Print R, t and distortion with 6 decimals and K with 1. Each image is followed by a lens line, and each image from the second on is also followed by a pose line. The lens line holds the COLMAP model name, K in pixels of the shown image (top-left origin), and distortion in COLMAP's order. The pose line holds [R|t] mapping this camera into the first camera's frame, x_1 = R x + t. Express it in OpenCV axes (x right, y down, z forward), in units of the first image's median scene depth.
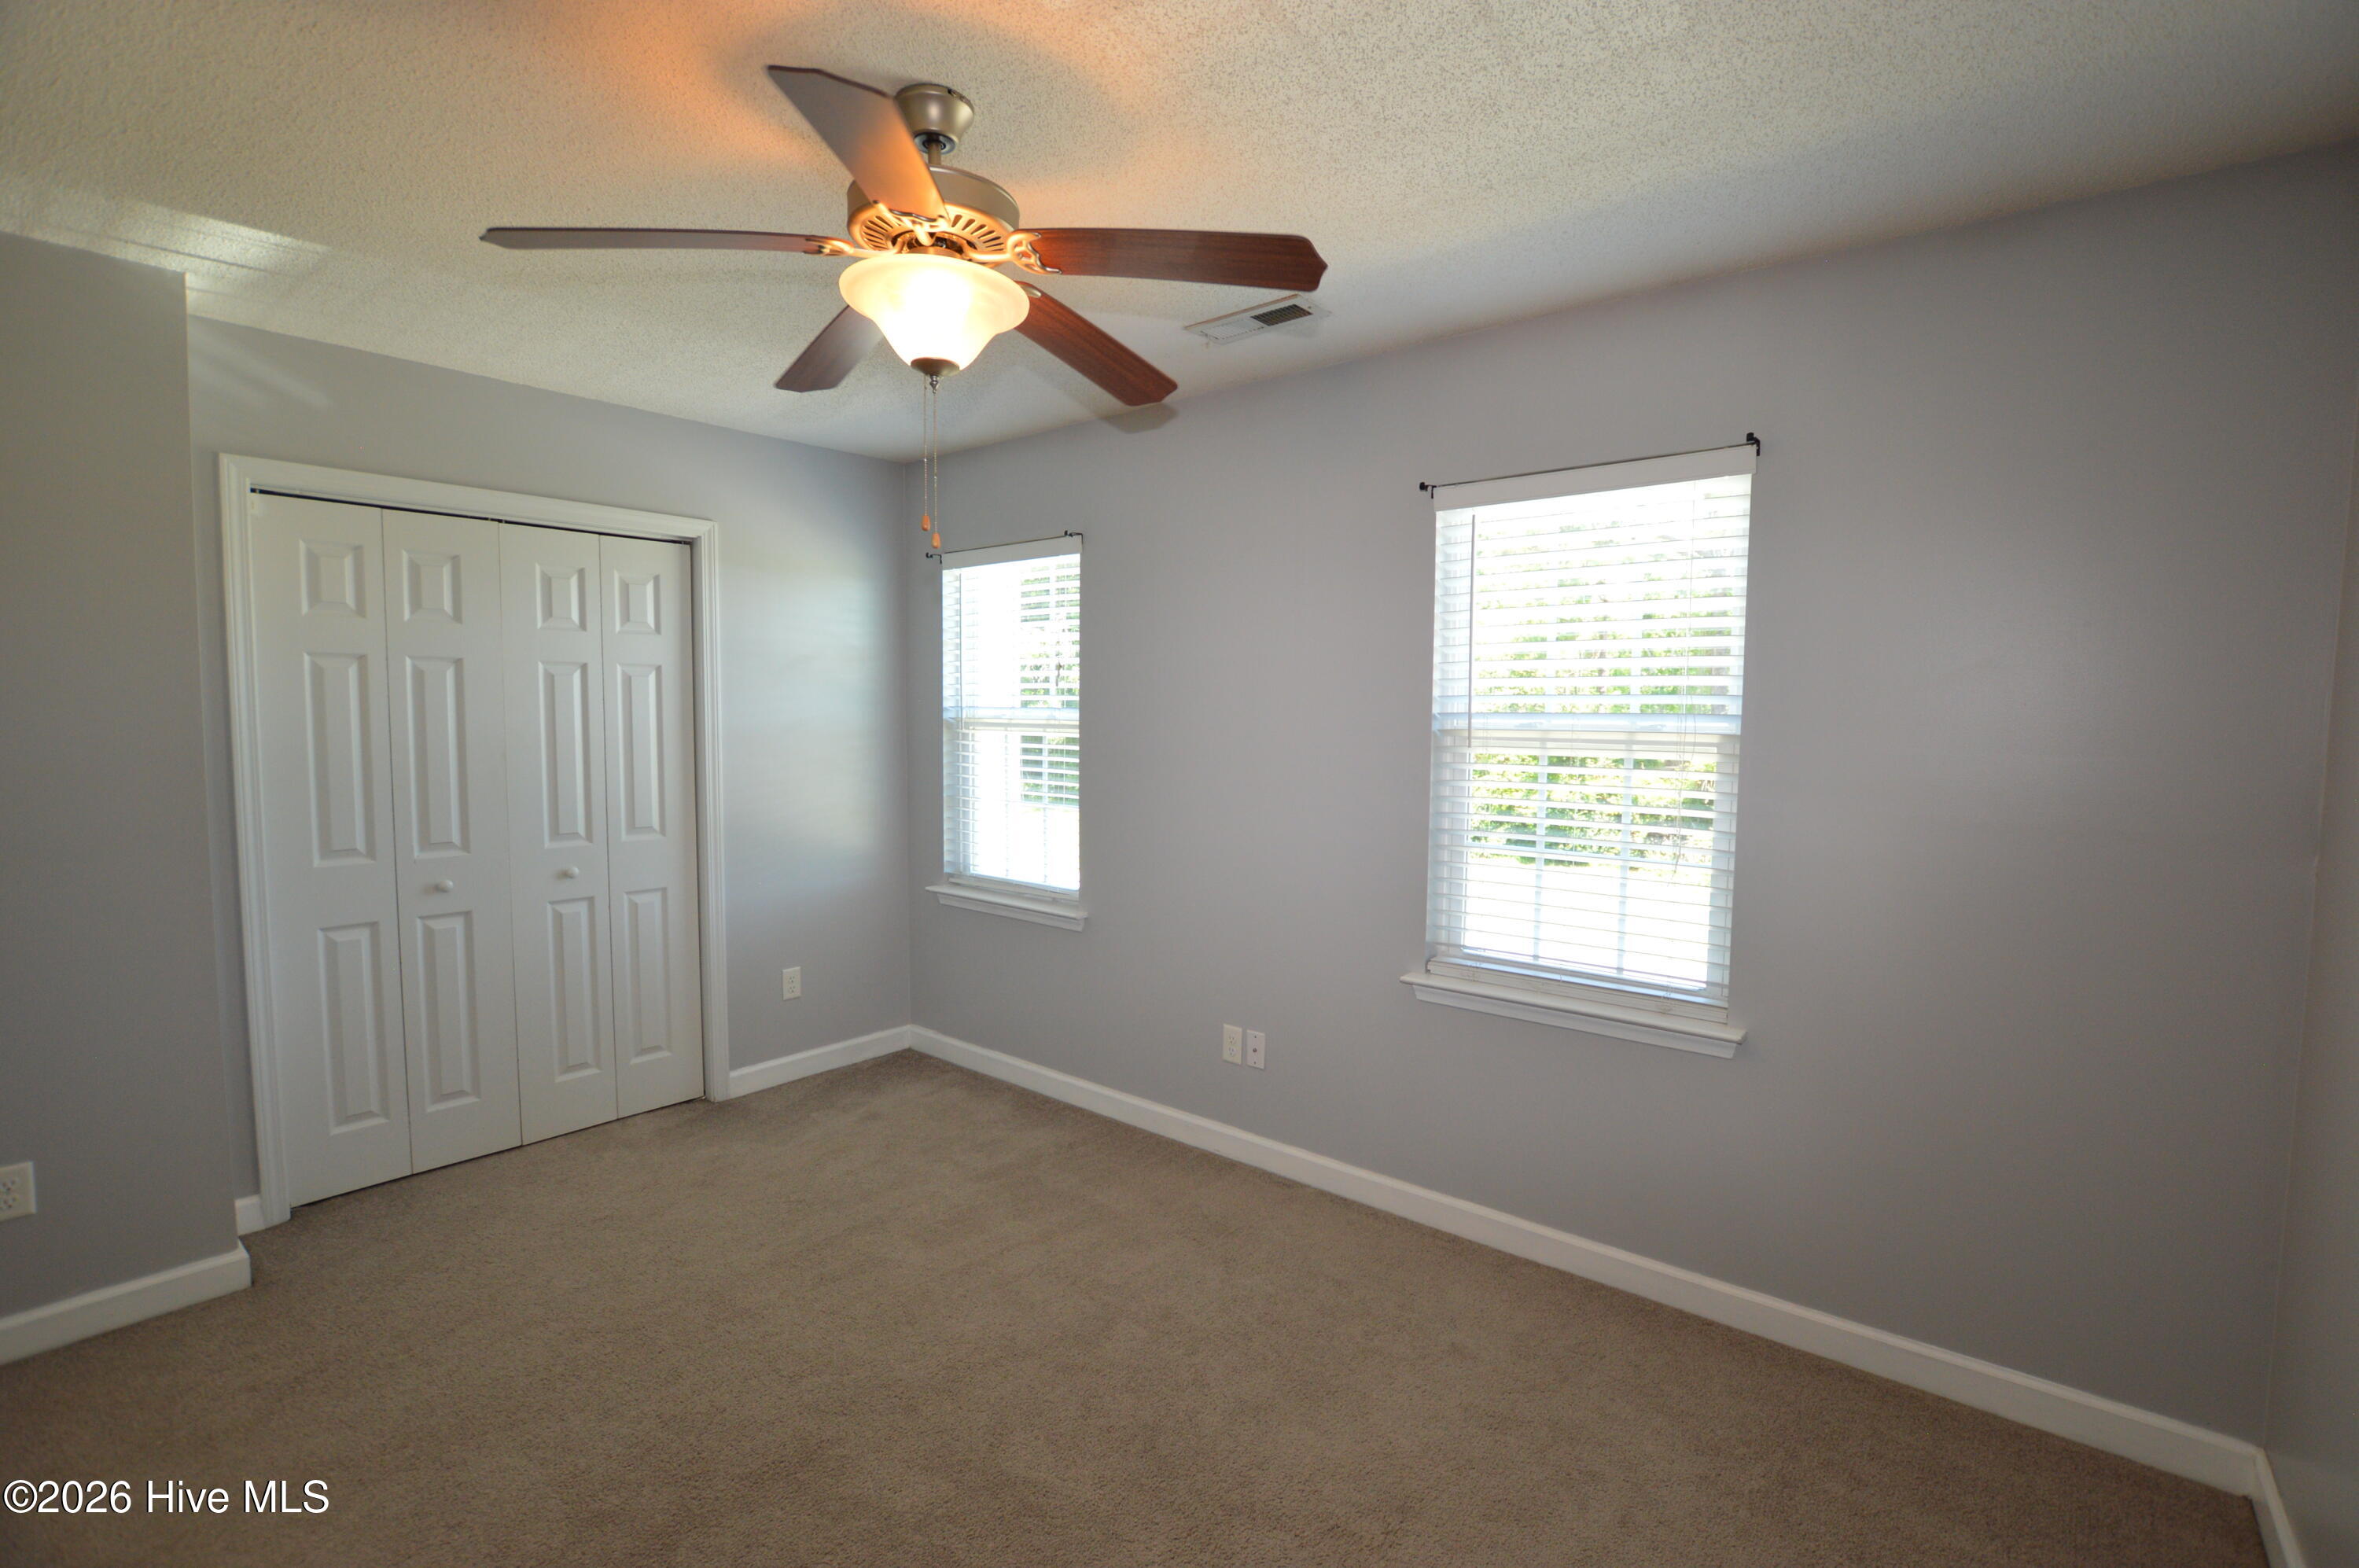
lens RADIAL K [[1050.4, 0, 1192.4], [0, 1050.4, 779.7], [0, 0, 1]] dist [-0.034520, 0.005114]
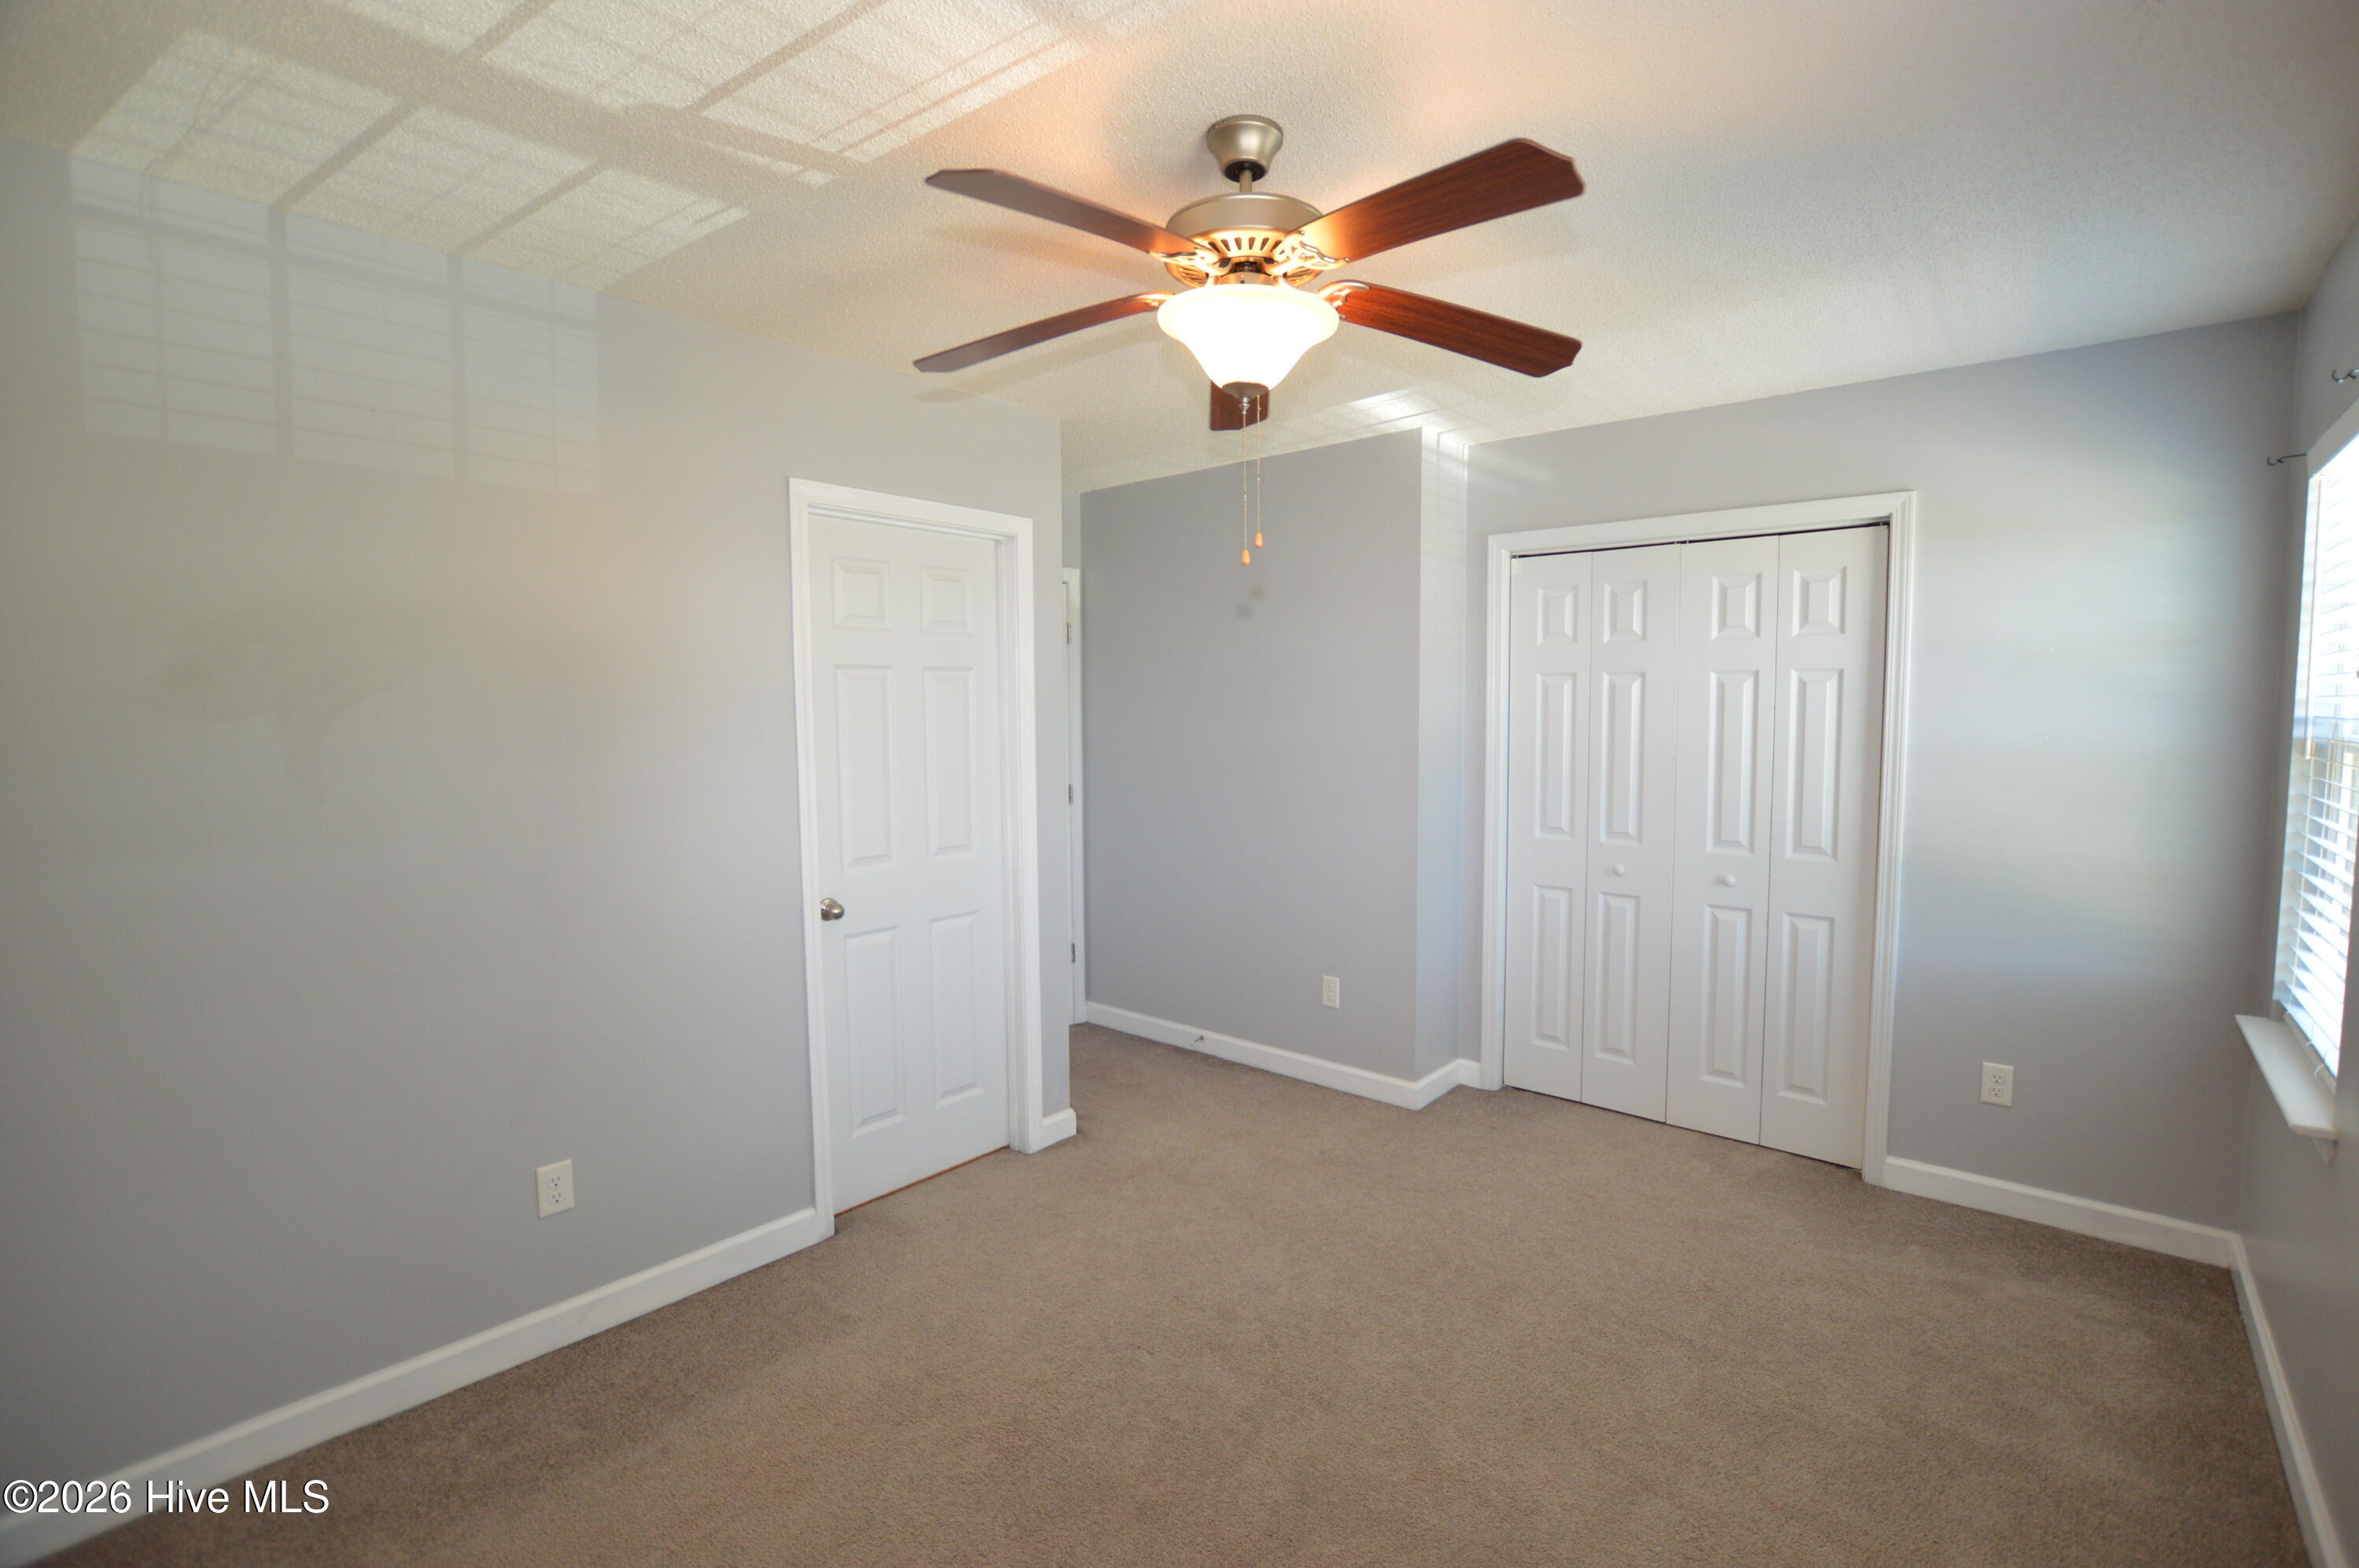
lens RADIAL K [[1050.4, 0, 1200.9], [0, 1050.4, 788.2], [0, 0, 1]] dist [-0.034520, 0.005114]
pose [[-0.021340, 0.063442, -0.997757, 0.399076], [-0.069750, 0.995458, 0.064788, -0.027933], [0.997336, 0.070976, -0.016818, 0.487813]]
